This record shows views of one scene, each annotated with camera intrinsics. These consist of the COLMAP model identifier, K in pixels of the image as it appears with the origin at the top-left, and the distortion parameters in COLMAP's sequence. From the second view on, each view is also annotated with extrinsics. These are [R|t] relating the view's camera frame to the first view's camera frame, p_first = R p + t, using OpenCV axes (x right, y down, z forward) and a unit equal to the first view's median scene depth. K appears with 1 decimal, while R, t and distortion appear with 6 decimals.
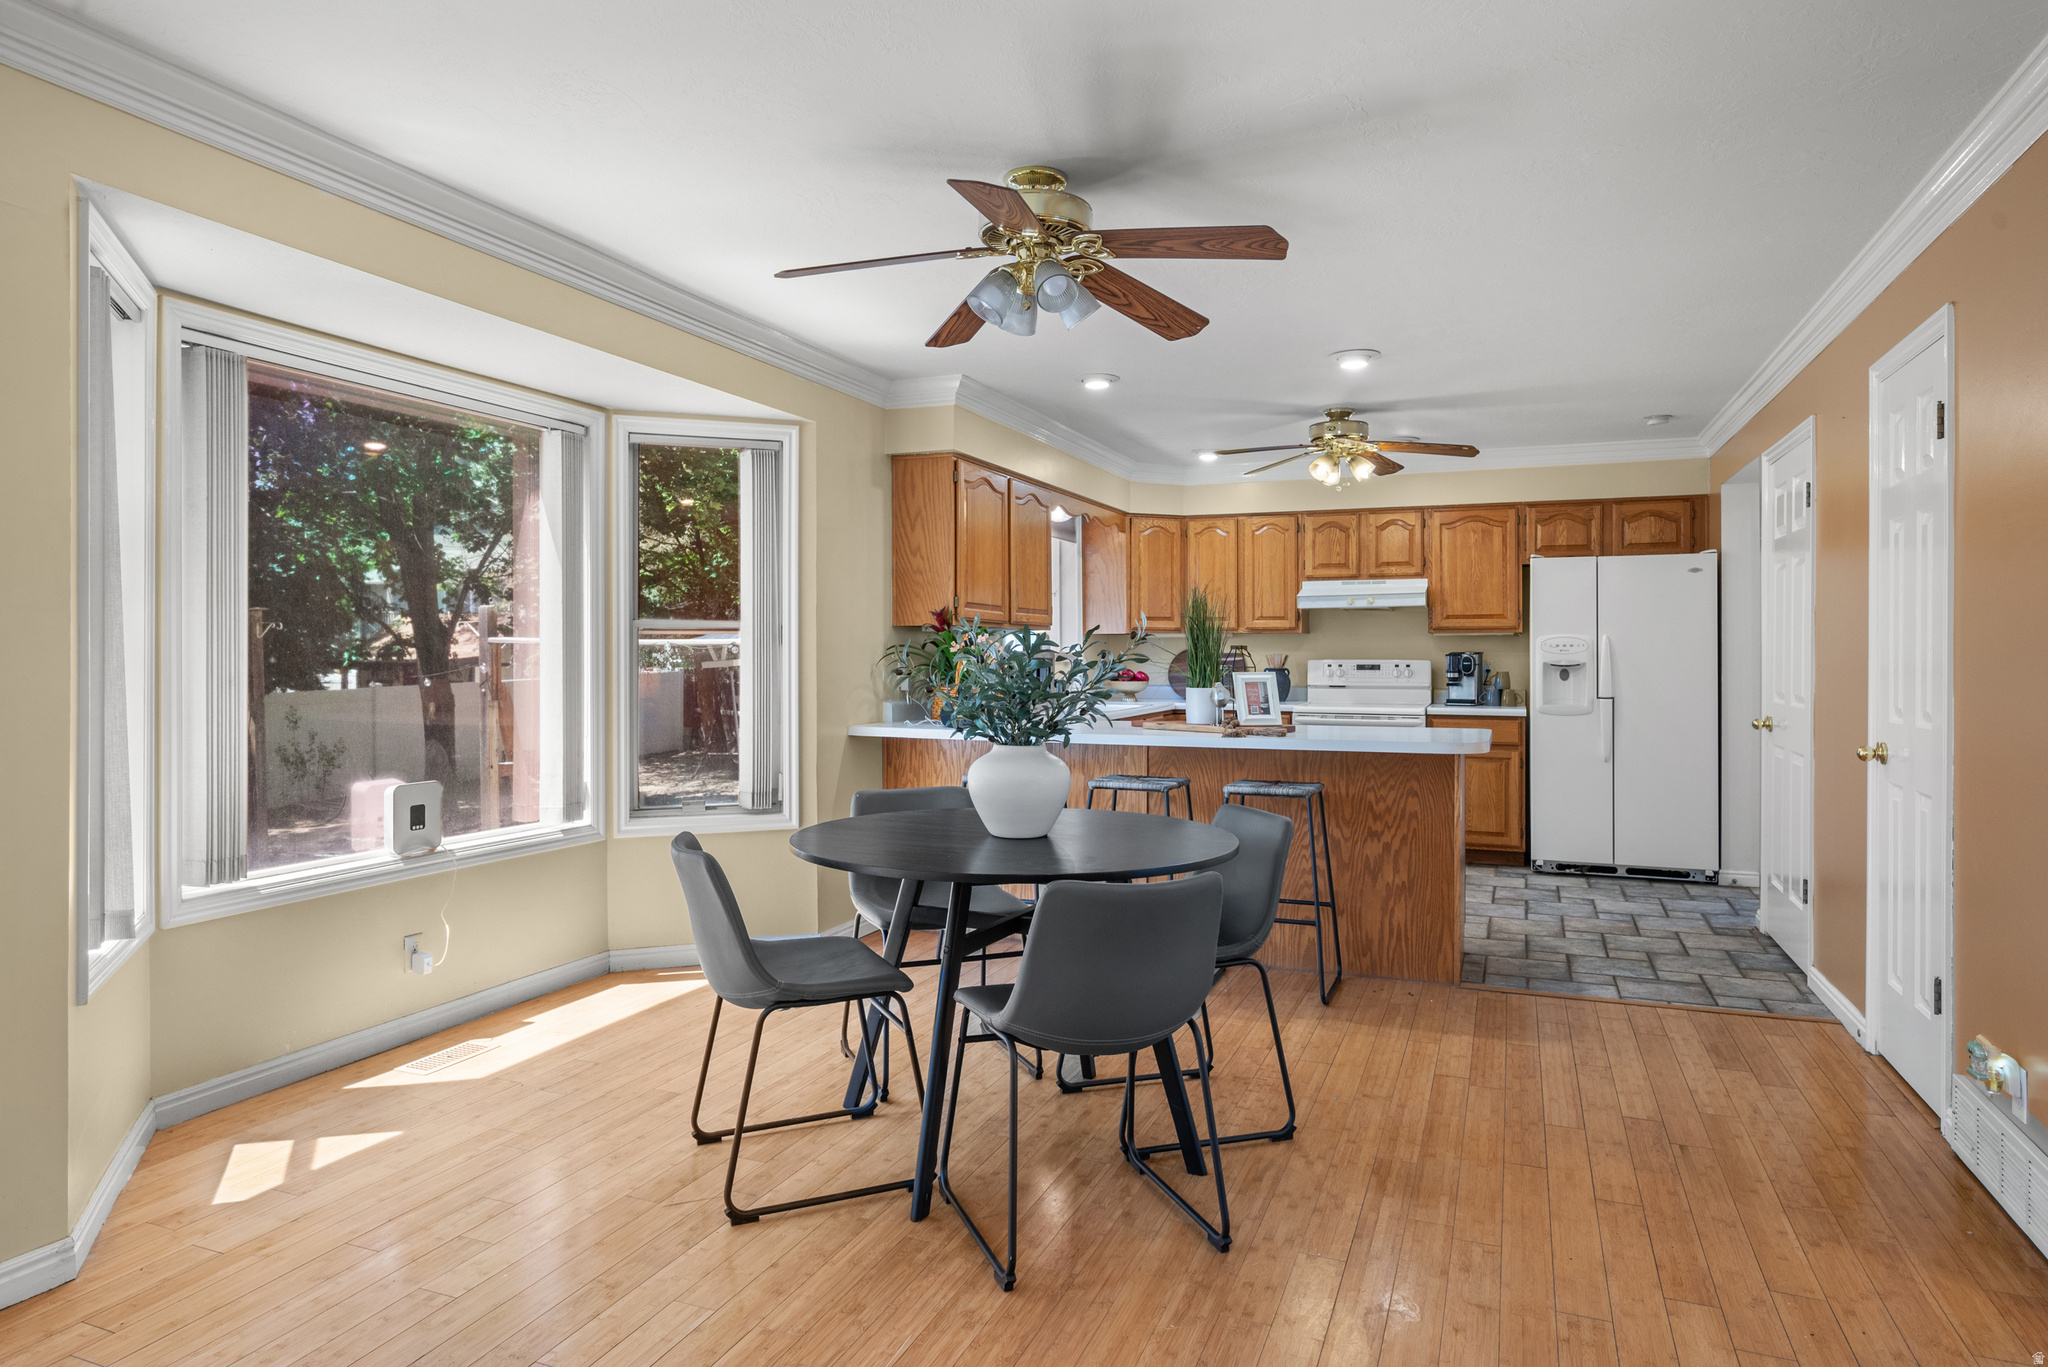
lens RADIAL K [[1202.9, 0, 1033.5], [0, 1202.9, 647.0], [0, 0, 1]] dist [0.005125, 0.000443]
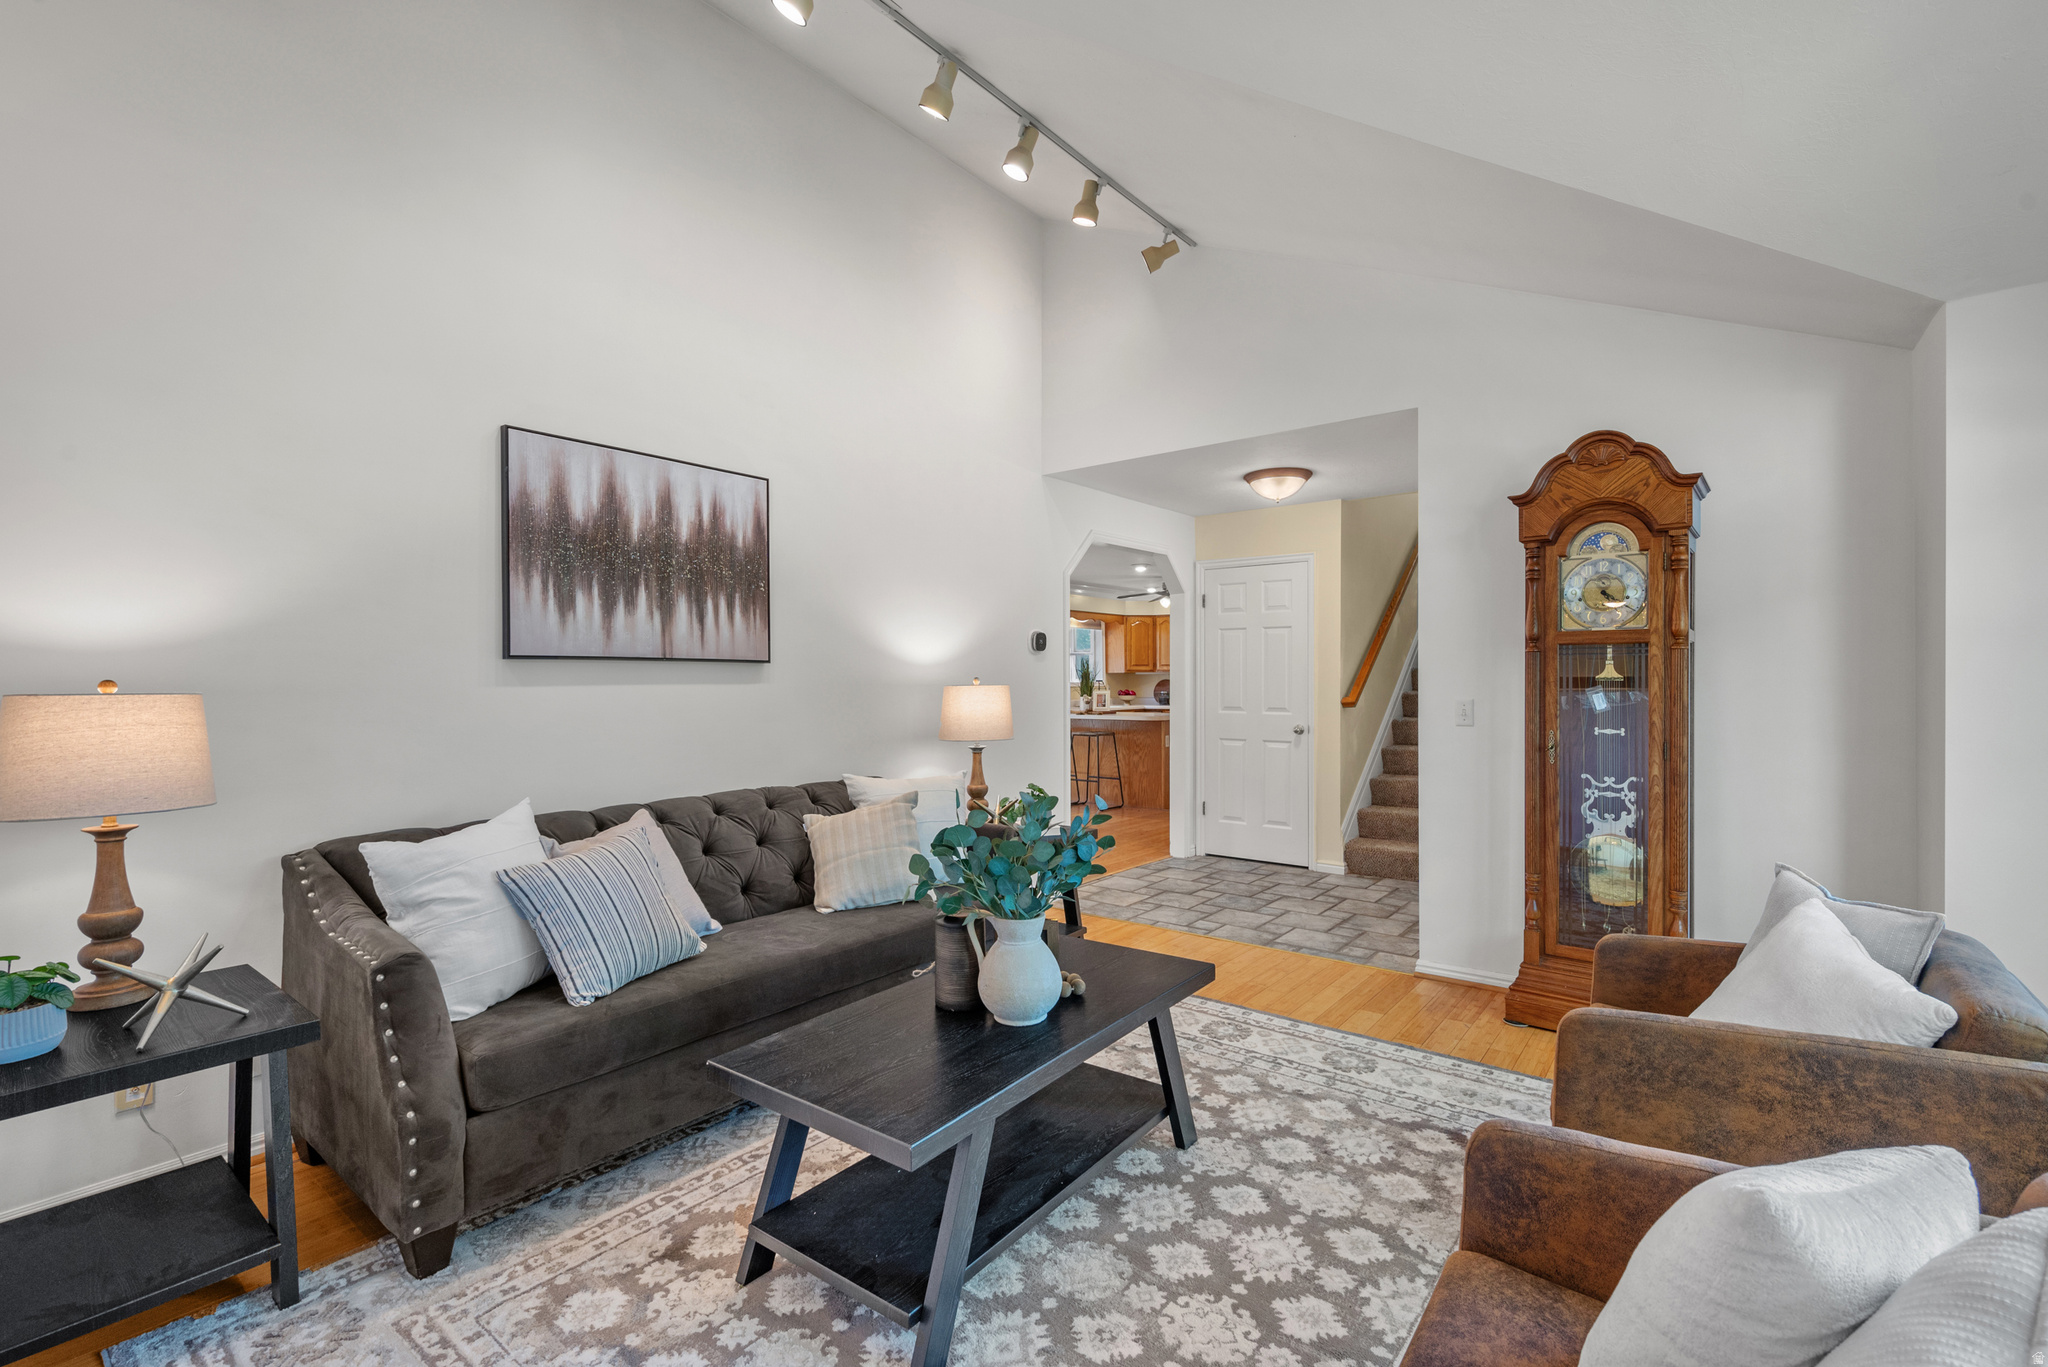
lens RADIAL K [[931.0, 0, 1039.5], [0, 931.0, 666.9], [0, 0, 1]] dist [0.003500, 0.000068]
pose [[0.963469, -0.005285, -0.267769, 0.489159], [0.003348, 0.999965, -0.007690, -0.012026], [0.267800, 0.006513, 0.963453, -0.790821]]
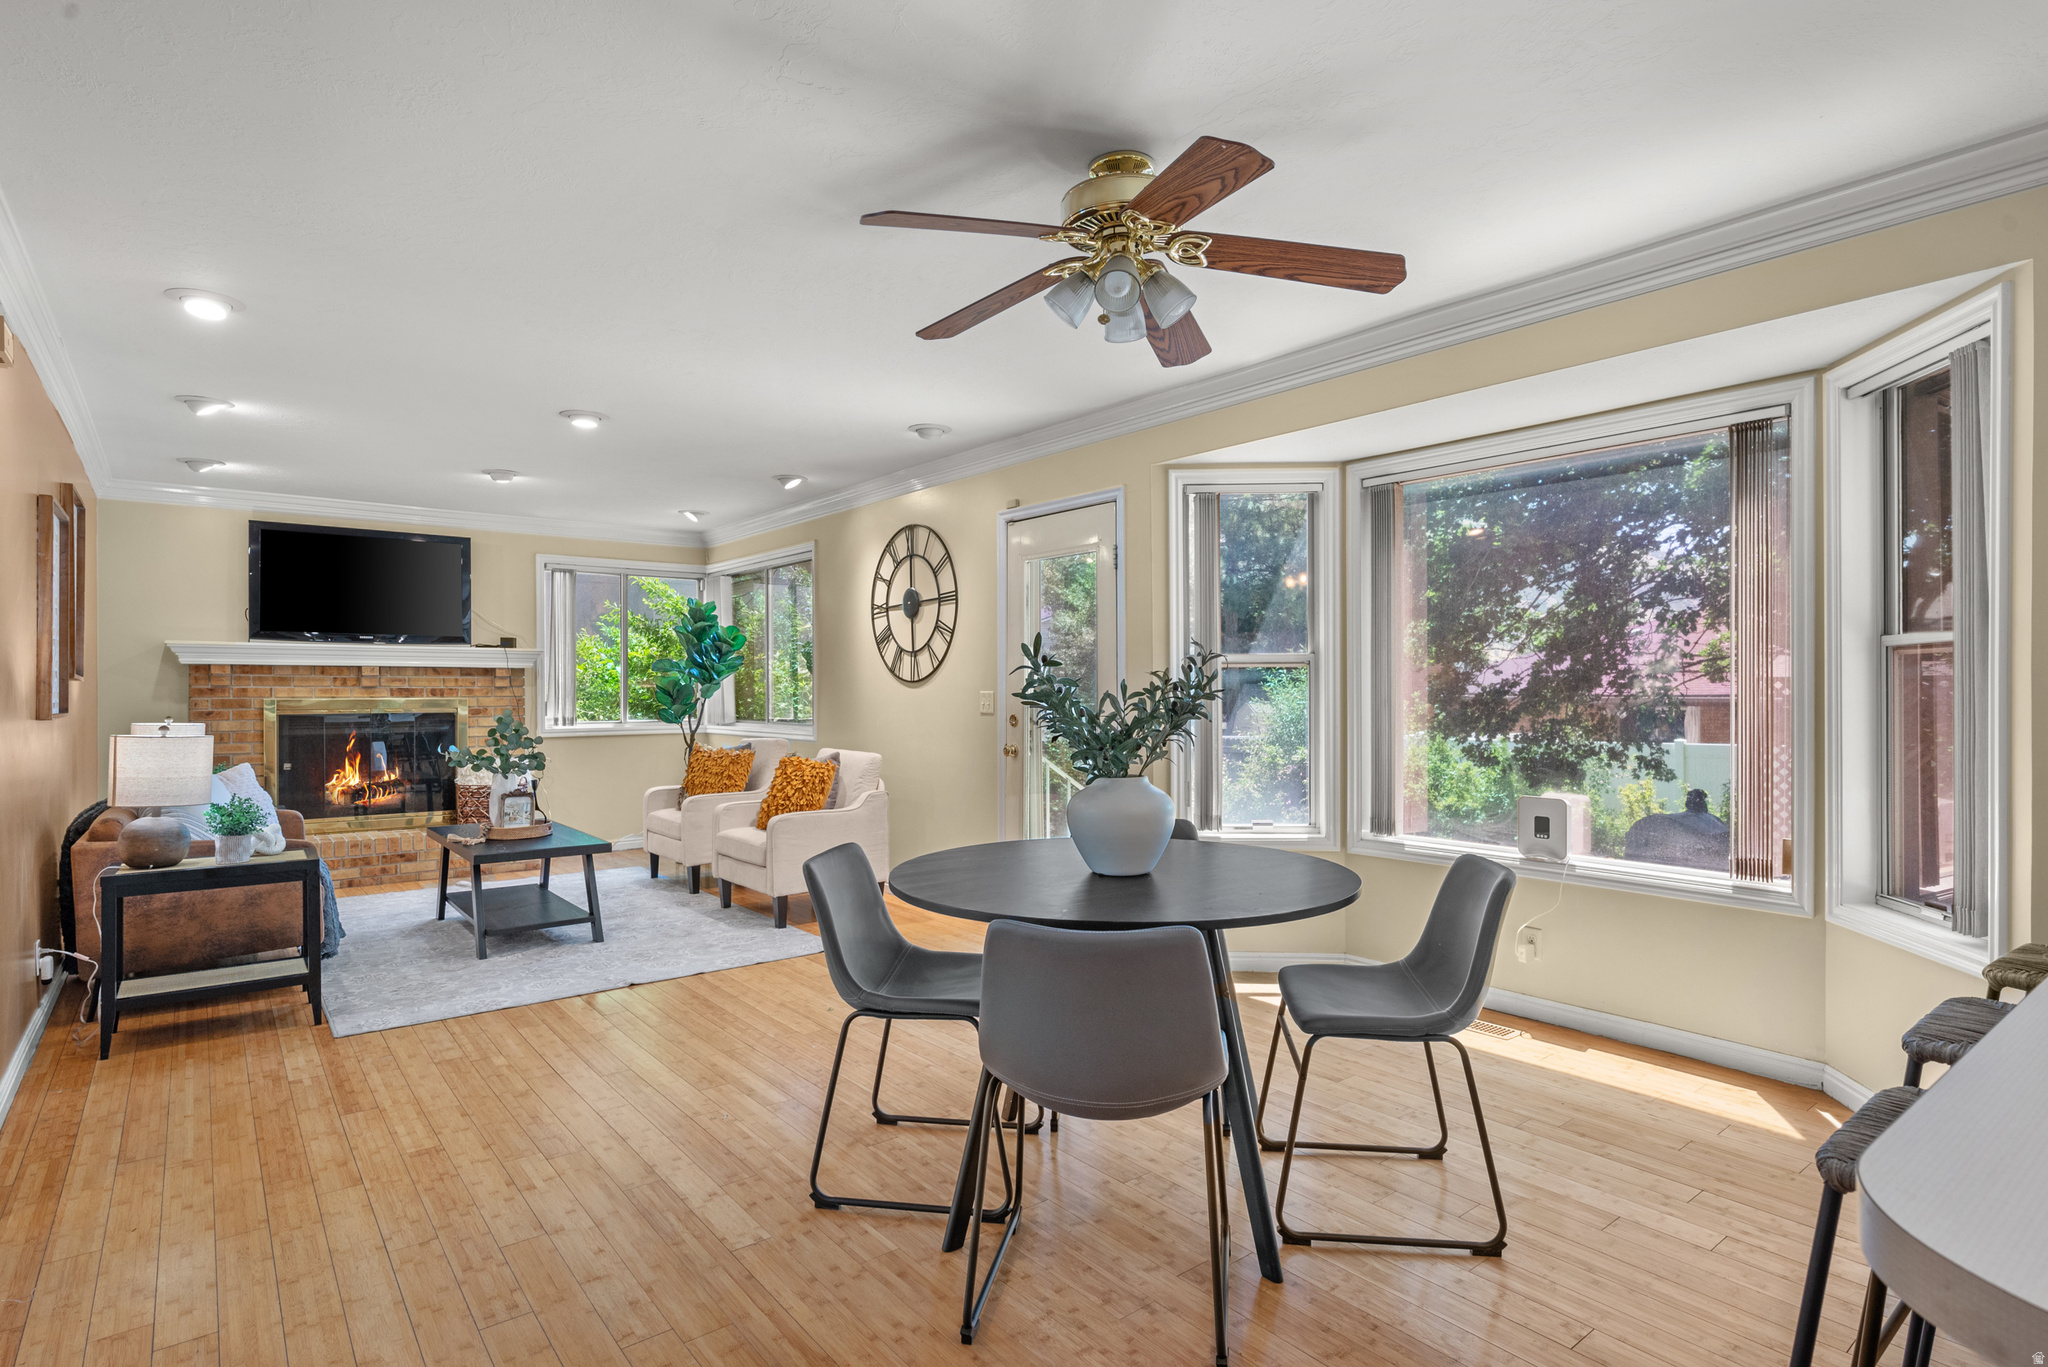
lens RADIAL K [[1051.9, 0, 1023.2], [0, 1051.9, 678.8], [0, 0, 1]] dist [0.005562, -0.001568]
pose [[-0.499019, -0.008746, -0.866547, 0.390542], [0.006075, 0.999889, -0.013591, 0.007826], [0.866570, -0.012046, -0.498910, 0.703171]]
